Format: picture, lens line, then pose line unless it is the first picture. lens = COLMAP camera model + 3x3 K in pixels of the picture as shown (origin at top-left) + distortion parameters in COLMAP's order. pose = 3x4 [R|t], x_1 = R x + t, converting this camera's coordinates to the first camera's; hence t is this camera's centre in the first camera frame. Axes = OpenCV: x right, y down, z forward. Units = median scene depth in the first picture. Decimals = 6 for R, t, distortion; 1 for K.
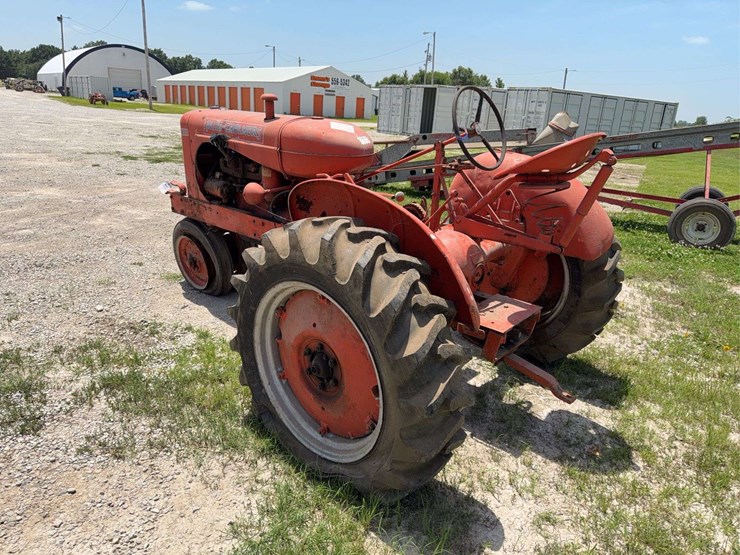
lens RADIAL K [[527.5, 0, 370.0], [0, 527.5, 277.5], [0, 0, 1]] dist [0.027346, -0.036185]
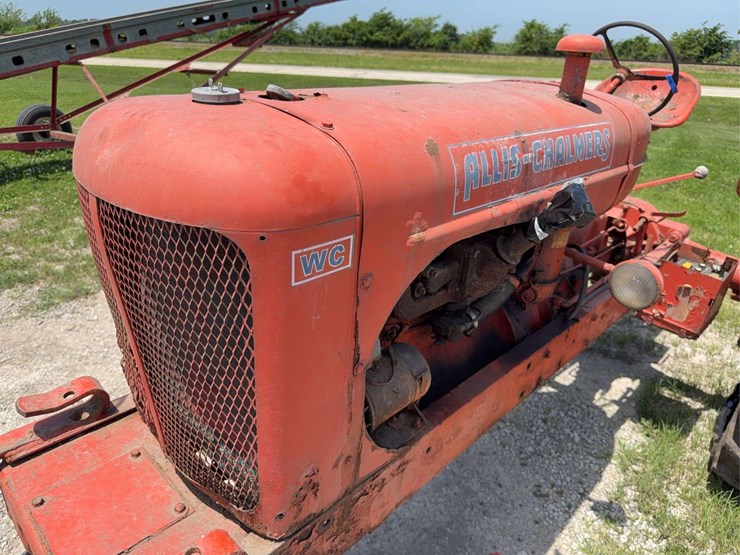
lens RADIAL K [[535.8, 0, 370.0], [0, 535.8, 277.5], [0, 0, 1]] dist [-0.011525, -0.003230]
pose [[0.035288, -0.453711, 0.890450, -0.574364], [0.274681, 0.861092, 0.427867, -0.384448], [-0.960888, 0.229491, 0.155012, 1.077135]]
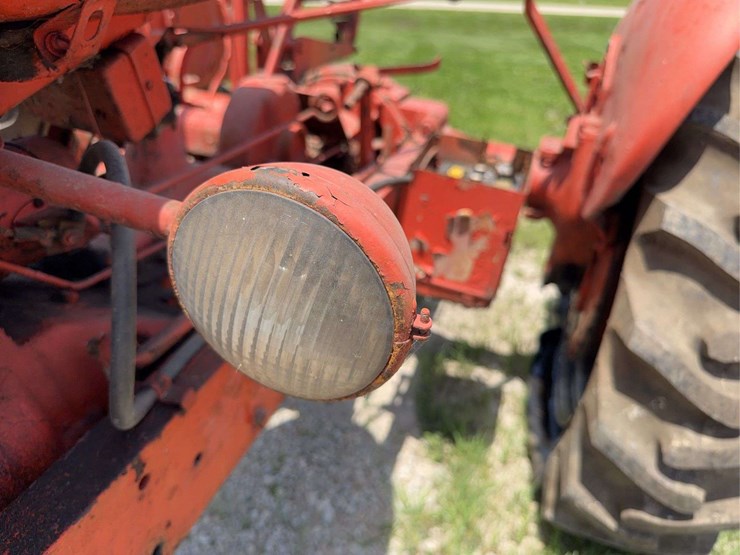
lens RADIAL K [[550.8, 0, 370.0], [0, 550.8, 277.5], [0, 0, 1]] dist [0.063103, -0.000750]
pose [[-0.387309, -0.506972, 0.770047, -0.279090], [0.224630, 0.758175, 0.612138, -0.202834], [-0.894166, 0.410062, -0.179767, 0.951739]]
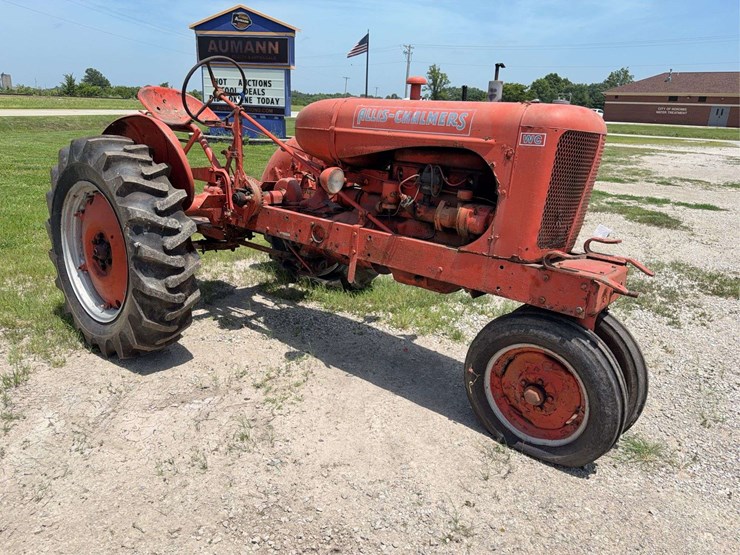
lens RADIAL K [[525.9, 0, 368.3], [0, 525.9, 288.2], [0, 0, 1]] dist [0.021043, -0.005955]
pose [[-0.994160, -0.084018, -0.067727, -0.080304], [-0.107860, 0.793873, 0.598442, -0.555327], [0.003486, 0.602252, -0.798299, 1.811182]]
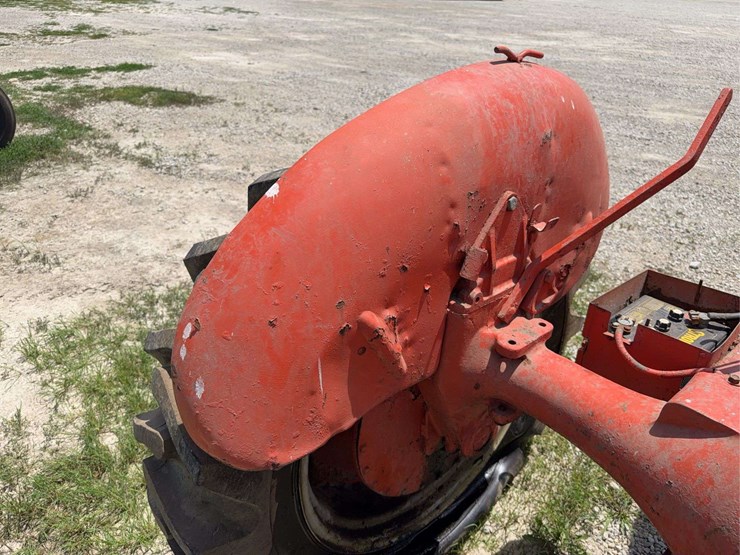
lens RADIAL K [[536.2, 0, 372.9], [0, 536.2, 272.6], [0, 0, 1]] dist [0.017044, -0.039259]
pose [[-0.141118, 0.433635, -0.889970, 0.290442], [-0.352039, 0.818228, 0.454501, -0.139201], [0.925286, 0.377443, 0.037190, 0.621148]]
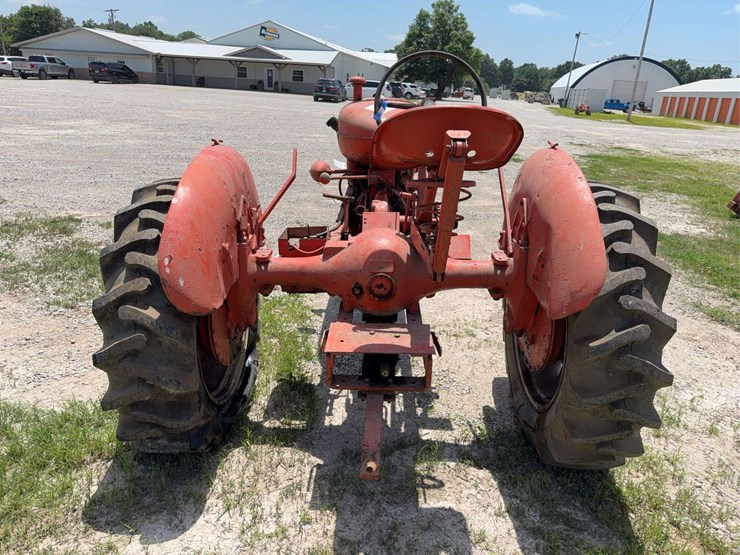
lens RADIAL K [[533.0, 0, 370.0], [0, 533.0, 277.5], [0, 0, 1]] dist [0.005692, -0.005779]
pose [[0.647254, 0.239425, -0.723697, 0.628352], [-0.257518, 0.962255, 0.088032, -0.069443], [0.717458, 0.129386, 0.684480, 0.348550]]
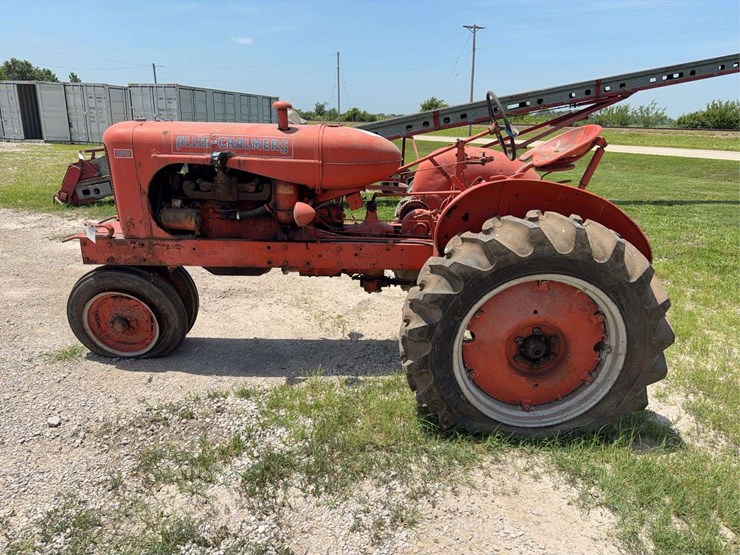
lens RADIAL K [[522.3, 0, 372.6], [0, 522.3, 275.5], [0, 0, 1]] dist [0.037316, -0.044261]
pose [[0.741869, -0.232443, 0.628967, -0.671467], [0.228046, 0.969544, 0.089327, -0.103532], [-0.630575, 0.077165, 0.772283, 0.236322]]
